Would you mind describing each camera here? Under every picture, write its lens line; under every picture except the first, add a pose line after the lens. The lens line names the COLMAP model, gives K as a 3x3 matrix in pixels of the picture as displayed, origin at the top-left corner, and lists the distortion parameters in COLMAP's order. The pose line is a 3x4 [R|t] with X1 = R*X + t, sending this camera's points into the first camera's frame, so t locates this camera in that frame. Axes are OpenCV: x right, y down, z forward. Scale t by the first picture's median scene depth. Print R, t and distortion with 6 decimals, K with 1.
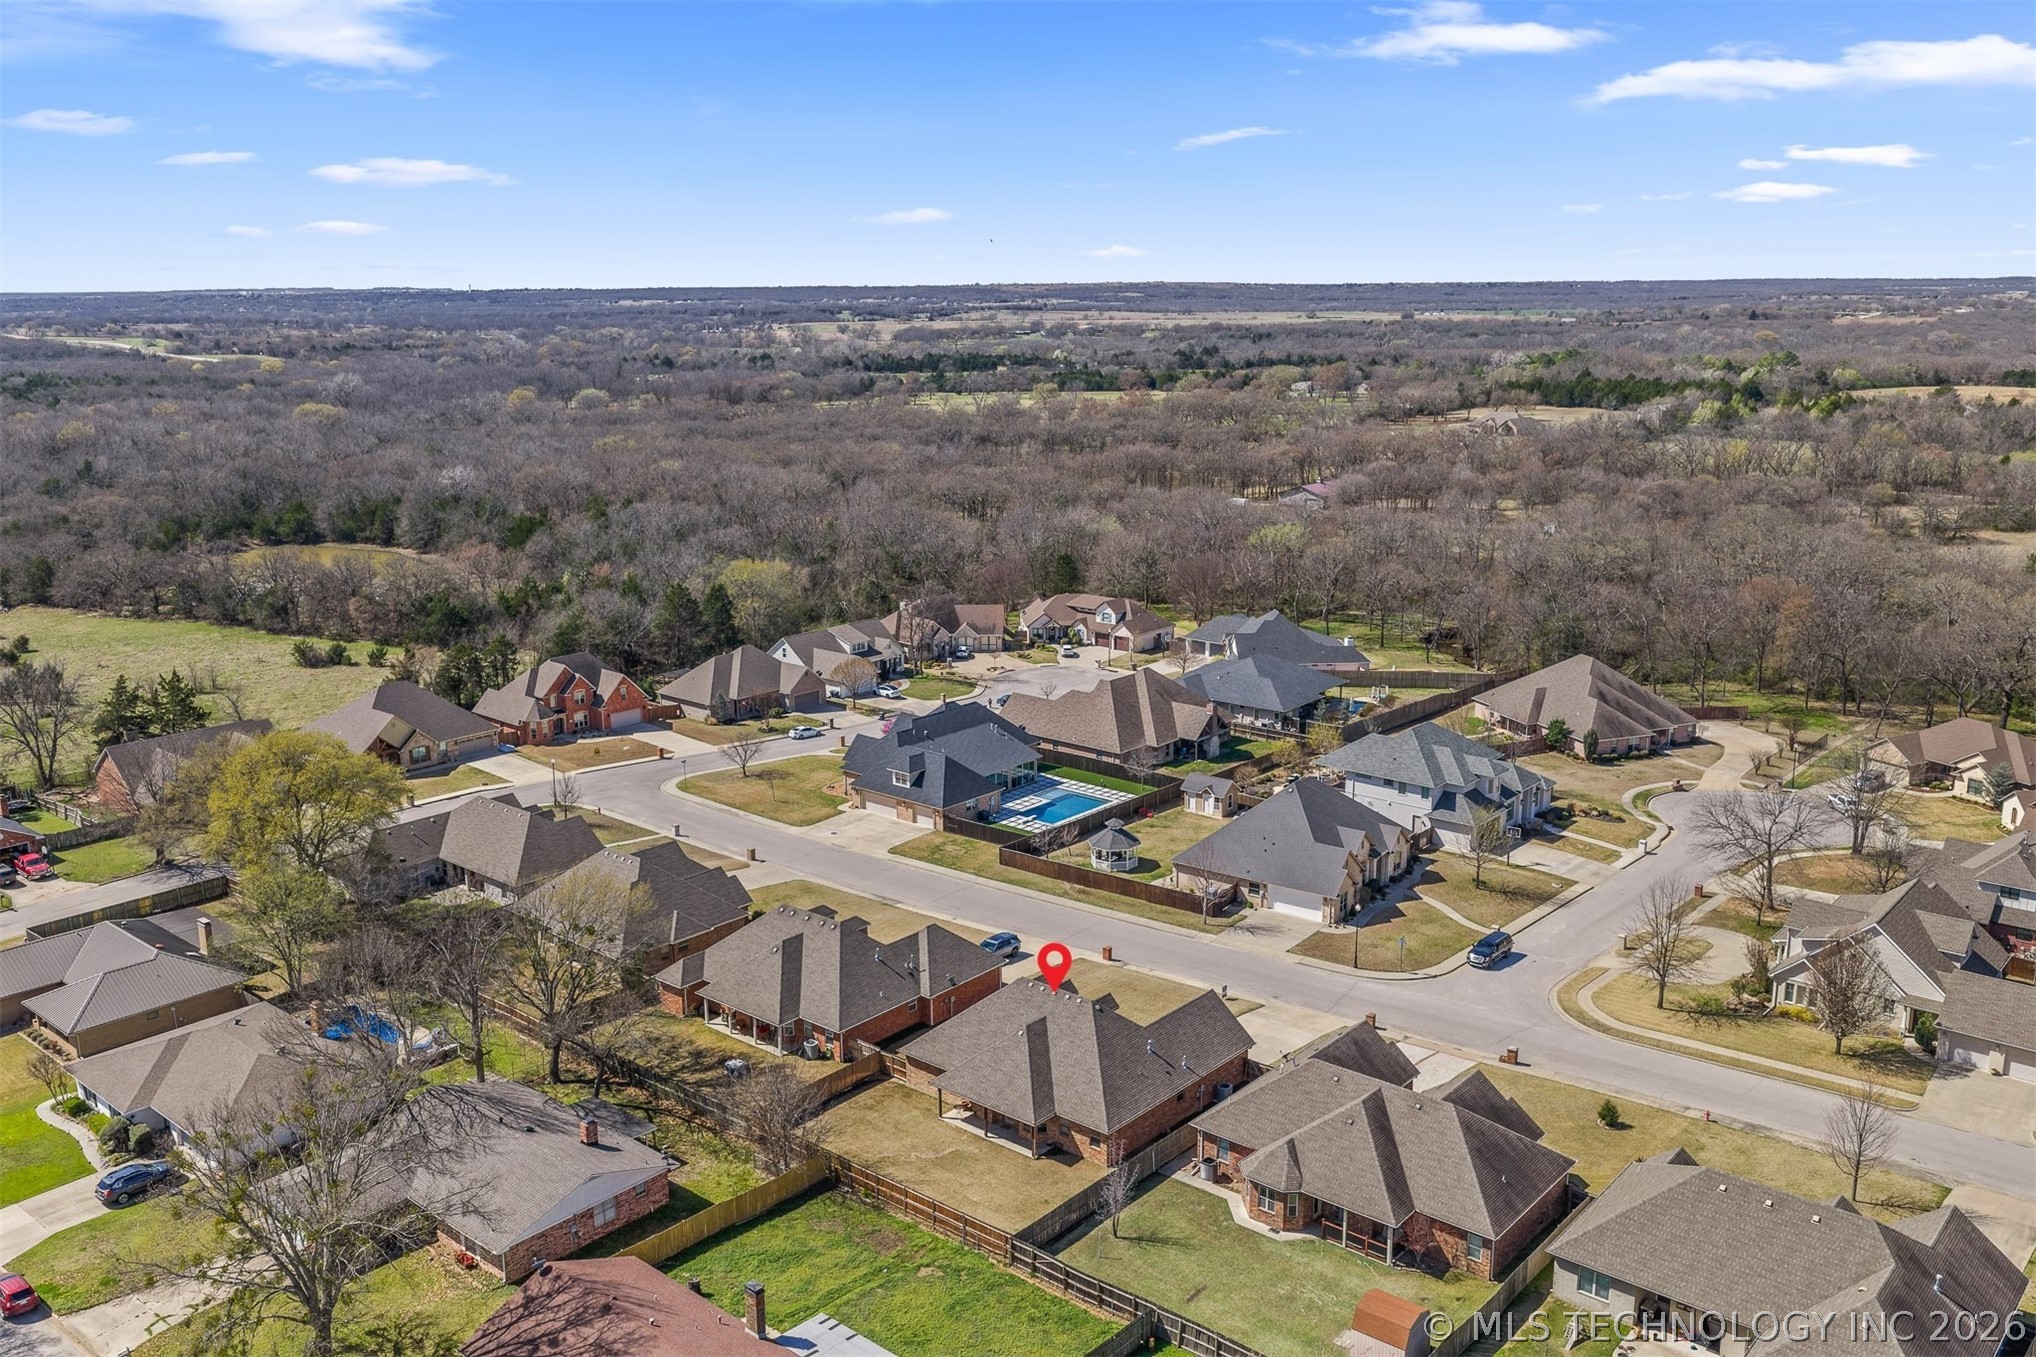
lens RADIAL K [[1680.5, 0, 1018.0], [0, 1680.5, 678.5], [0, 0, 1]] dist [0.015185, -0.016540]
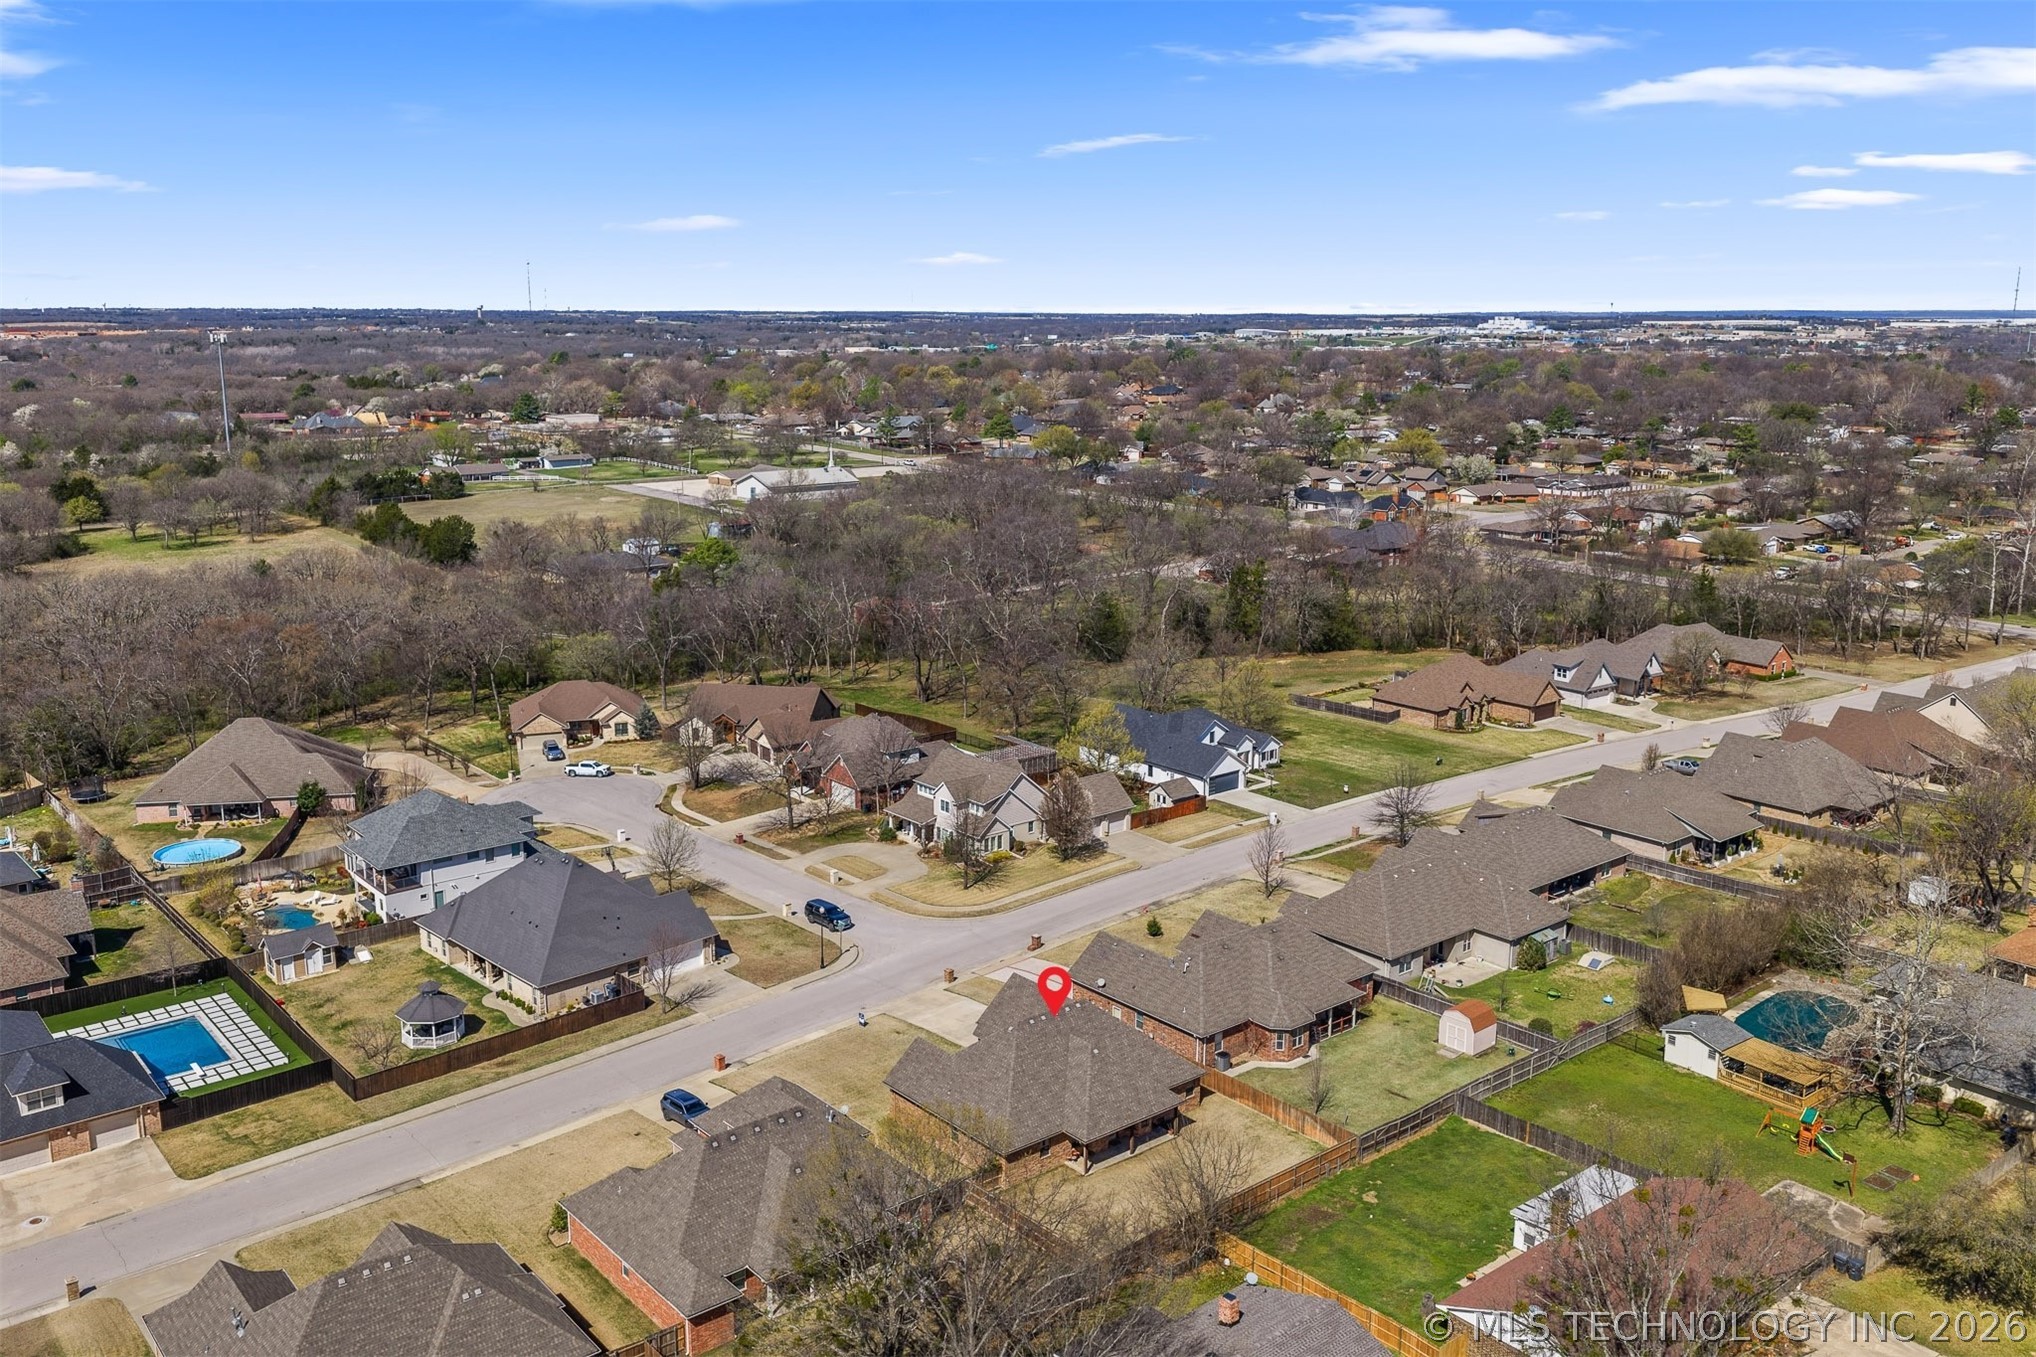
lens RADIAL K [[1680.5, 0, 1018.0], [0, 1680.5, 678.5], [0, 0, 1]] dist [0.015185, -0.016540]
pose [[0.165822, -0.202874, 0.965062, -0.652568], [0.224154, 0.960749, 0.163453, -0.124649], [-0.960343, 0.189218, 0.204788, 0.560291]]
